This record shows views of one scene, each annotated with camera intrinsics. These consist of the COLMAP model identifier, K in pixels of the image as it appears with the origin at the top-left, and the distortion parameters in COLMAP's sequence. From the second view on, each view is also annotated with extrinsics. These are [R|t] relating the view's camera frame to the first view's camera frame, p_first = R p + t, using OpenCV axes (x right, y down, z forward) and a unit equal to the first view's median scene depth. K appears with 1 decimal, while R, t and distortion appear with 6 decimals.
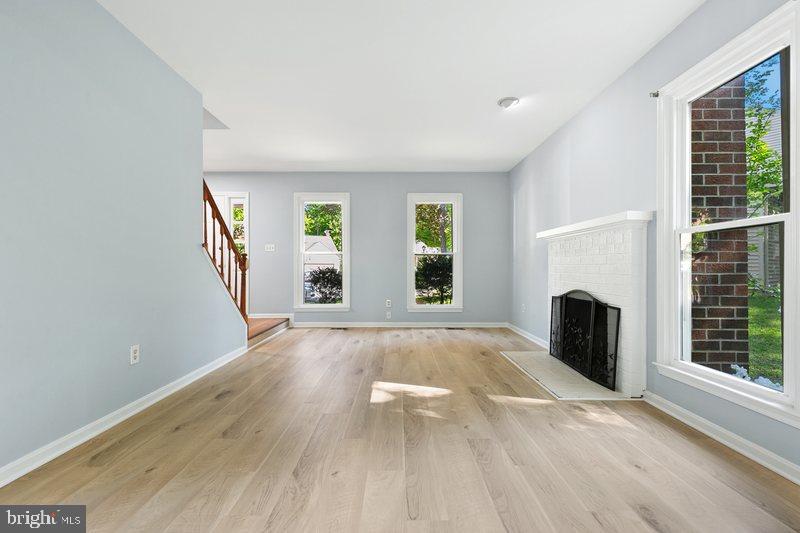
lens RADIAL K [[363.5, 0, 393.1], [0, 363.5, 265.6], [0, 0, 1]] dist [0.004704, -0.000119]
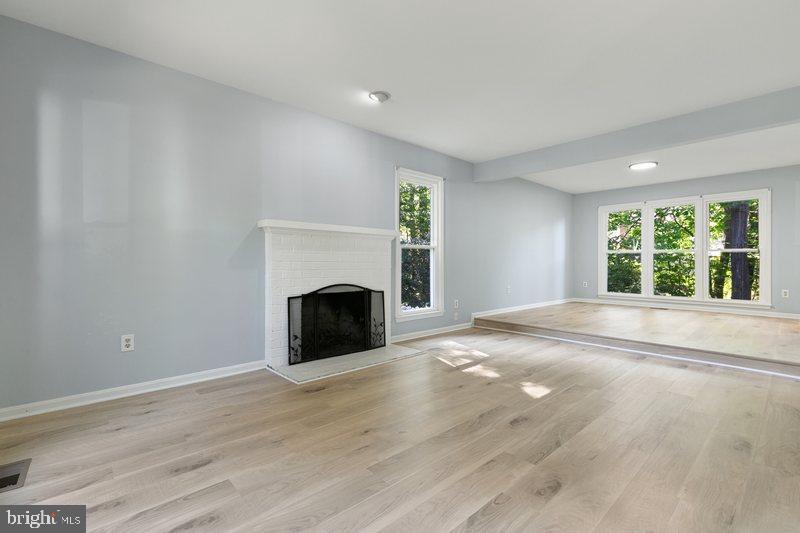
lens RADIAL K [[363.5, 0, 395.7], [0, 363.5, 263.5], [0, 0, 1]] dist [0.004704, -0.000119]
pose [[-0.683868, -0.011444, 0.729516, -0.567936], [-0.014264, 0.999896, 0.002315, -0.003893], [-0.729467, -0.008823, -0.683959, 2.164672]]
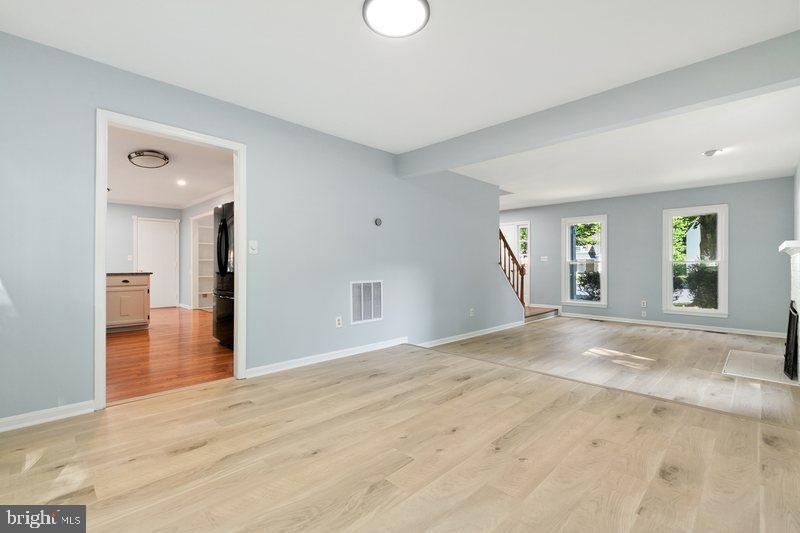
lens RADIAL K [[363.5, 0, 395.4], [0, 363.5, 262.4], [0, 0, 1]] dist [0.004704, -0.000119]
pose [[0.714884, -0.003773, -0.699233, 0.553703], [0.005110, 0.999987, -0.000171, -0.084439], [0.699224, -0.003451, 0.714894, -0.975428]]
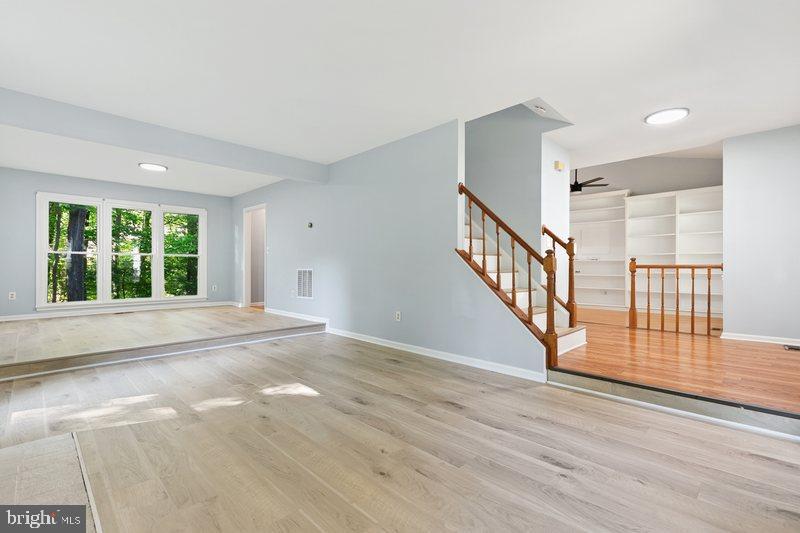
lens RADIAL K [[363.5, 0, 404.6], [0, 363.5, 266.5], [0, 0, 1]] dist [0.004704, -0.000119]
pose [[-0.688555, -0.006253, -0.725157, 0.551802], [0.002291, 0.999939, -0.010798, 0.009251], [0.725180, -0.009096, -0.688499, 2.136882]]
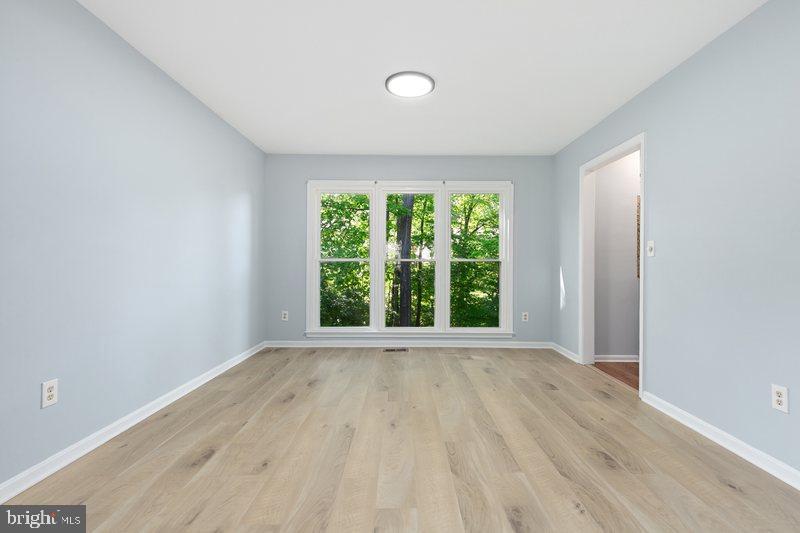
lens RADIAL K [[363.5, 0, 399.3], [0, 363.5, 266.1], [0, 0, 1]] dist [0.004704, -0.000119]
pose [[-0.999968, -0.007720, -0.002147, 0.045993], [-0.007708, 0.999957, -0.005225, -0.076658], [0.002187, -0.005208, -0.999984, 0.618870]]
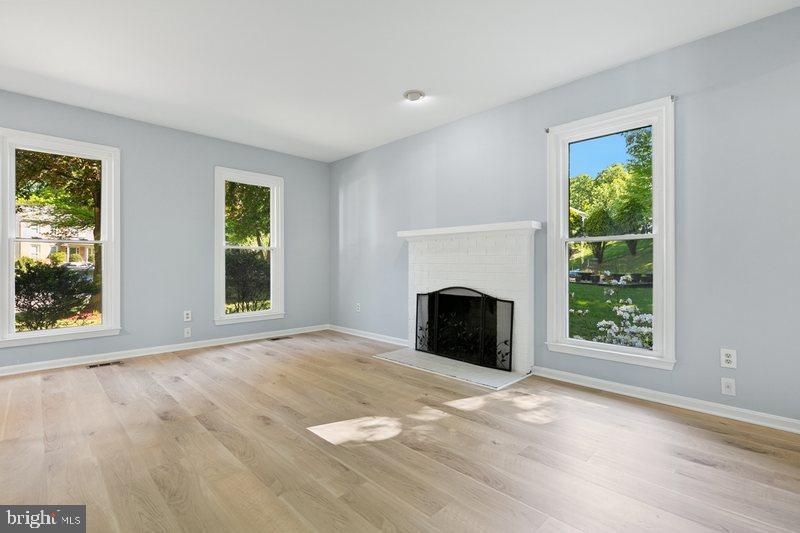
lens RADIAL K [[377.5, 0, 400.4], [0, 377.5, 261.7], [0, 0, 1]] dist [-0.000079, -0.000294]
pose [[0.706125, 0.004887, 0.708070, -0.551758], [-0.006725, 0.999977, -0.000196, -0.010594], [-0.708055, -0.004623, 0.706142, 0.422848]]
